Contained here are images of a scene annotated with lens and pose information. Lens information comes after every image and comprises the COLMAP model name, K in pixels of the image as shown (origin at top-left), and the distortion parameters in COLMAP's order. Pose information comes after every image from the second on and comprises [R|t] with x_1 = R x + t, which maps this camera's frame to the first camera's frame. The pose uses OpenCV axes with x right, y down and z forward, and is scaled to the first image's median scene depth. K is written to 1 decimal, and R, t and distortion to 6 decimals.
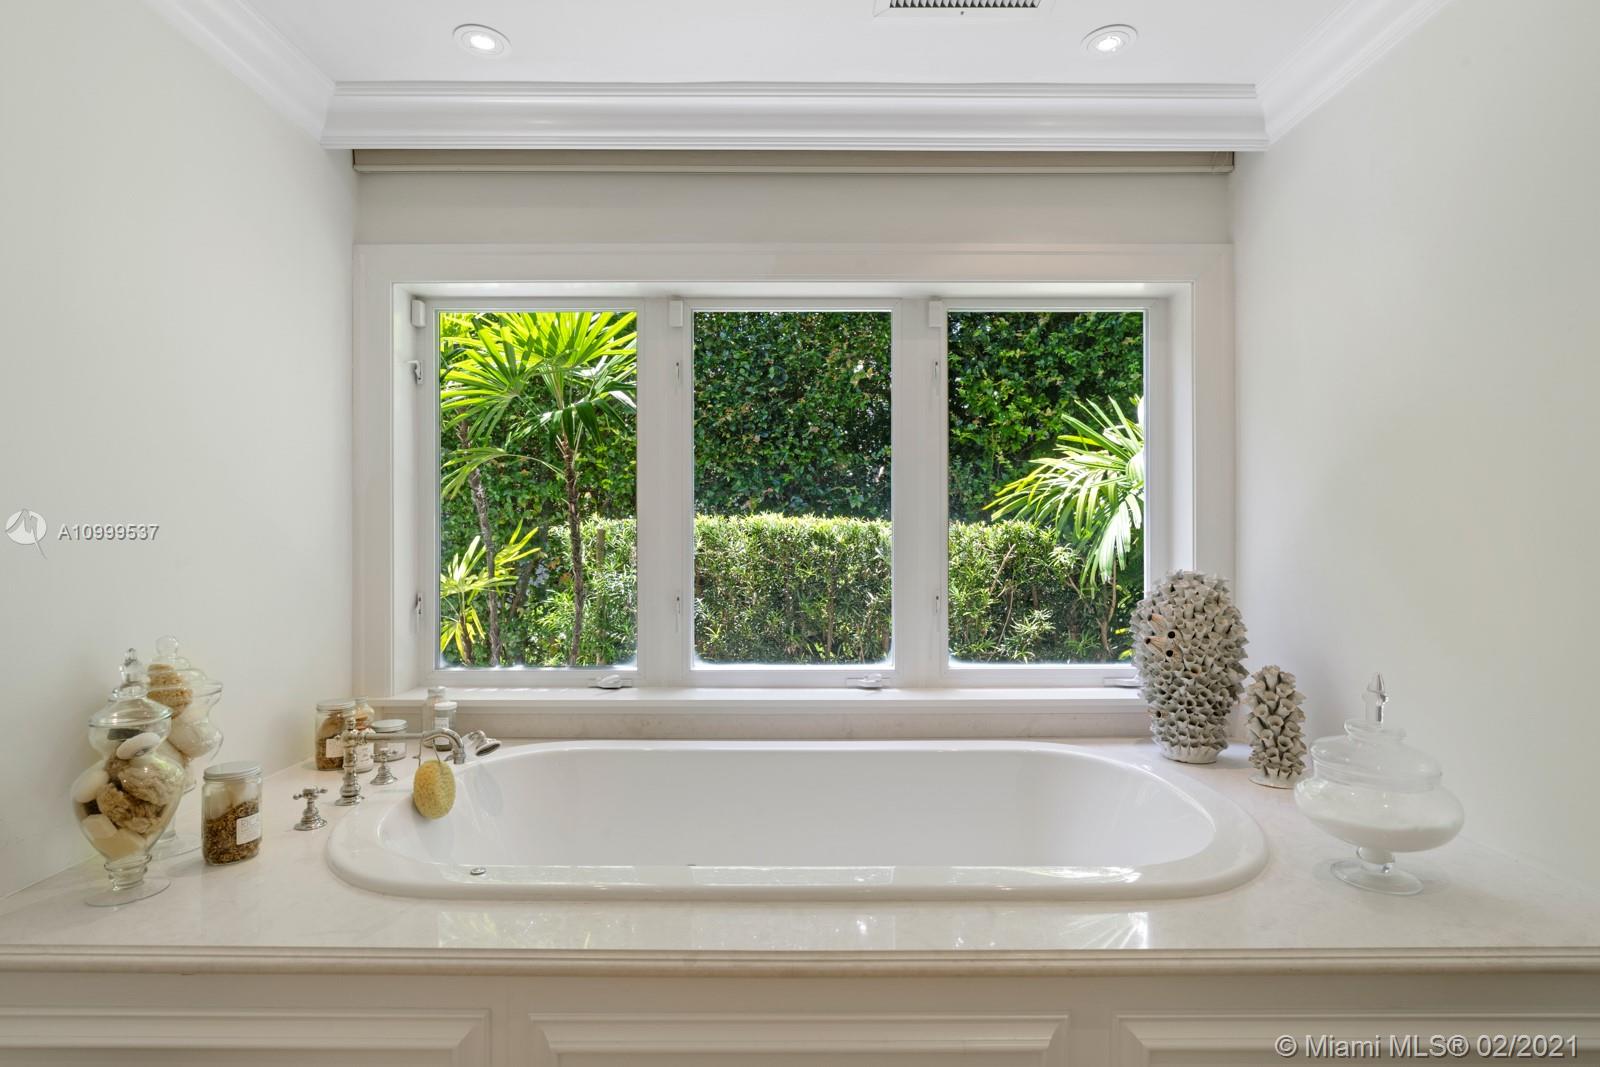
lens RADIAL K [[829.7, 0, 800.9], [0, 829.7, 532.9], [0, 0, 1]] dist [-0.000134, -0.000001]
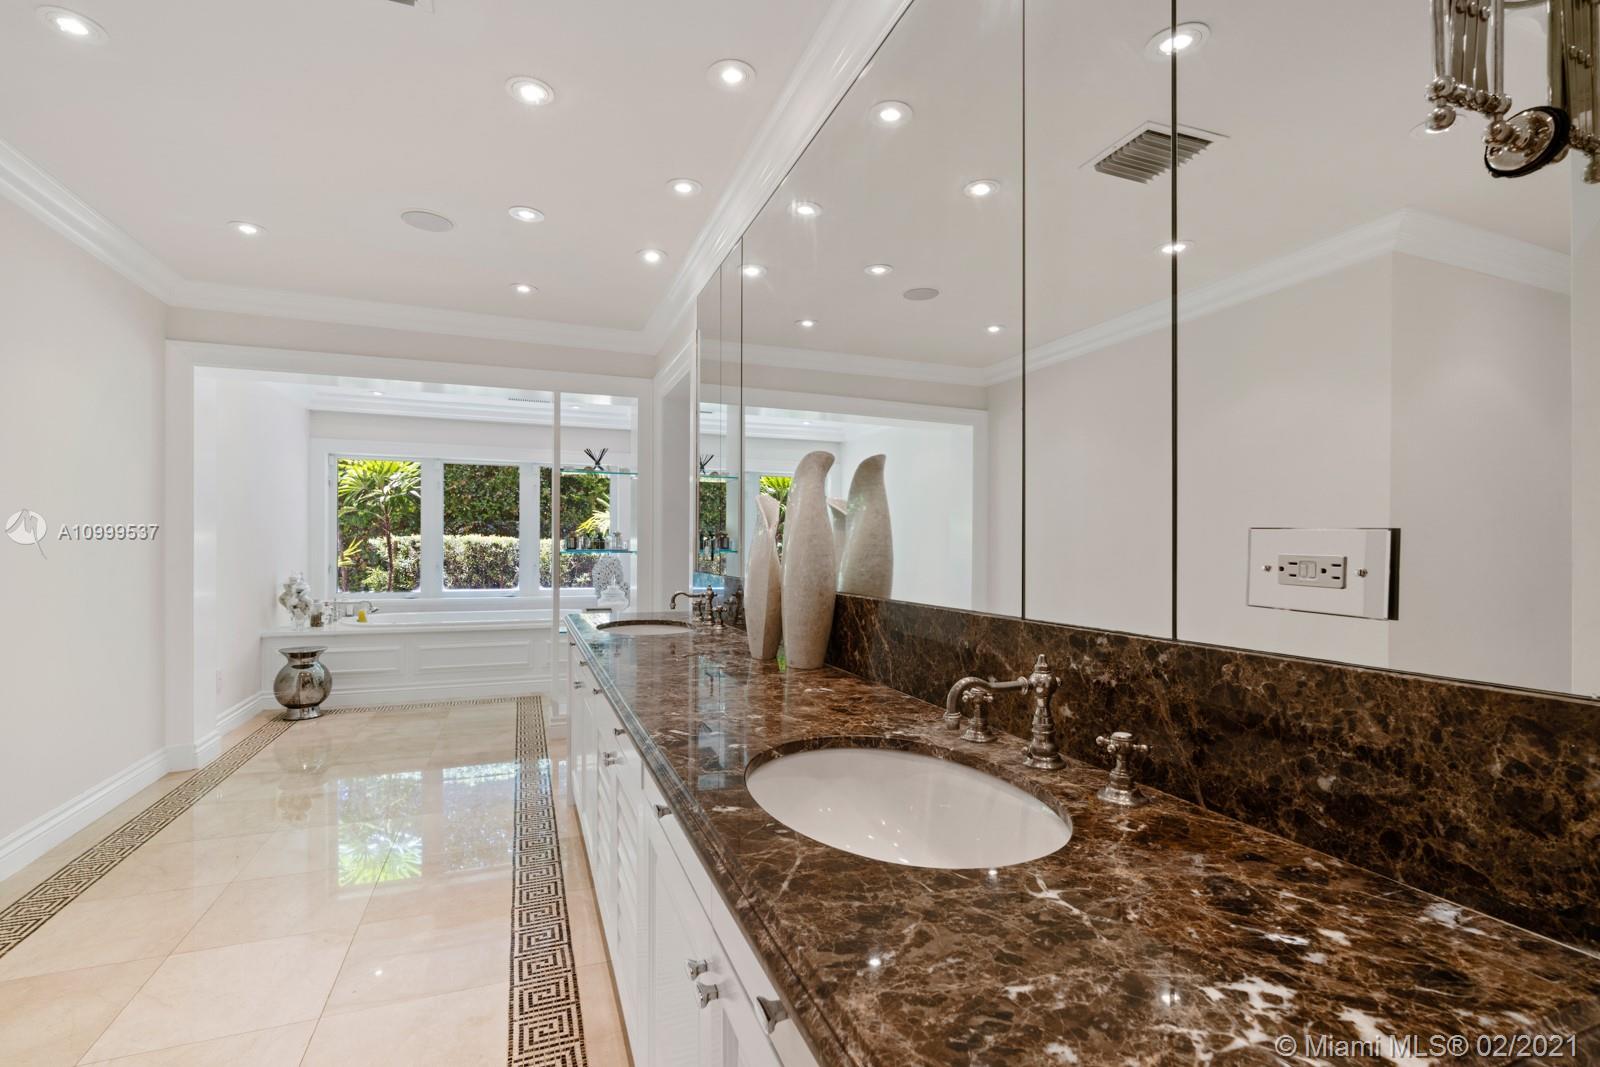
lens RADIAL K [[735.6, 0, 796.3], [0, 735.6, 541.3], [0, 0, 1]] dist [-0.001409, -0.000083]
pose [[0.935193, 0.007852, 0.354051, 0.086107], [-0.007028, 0.999969, -0.003613, -0.004266], [-0.354069, 0.000891, 0.935219, -1.421719]]
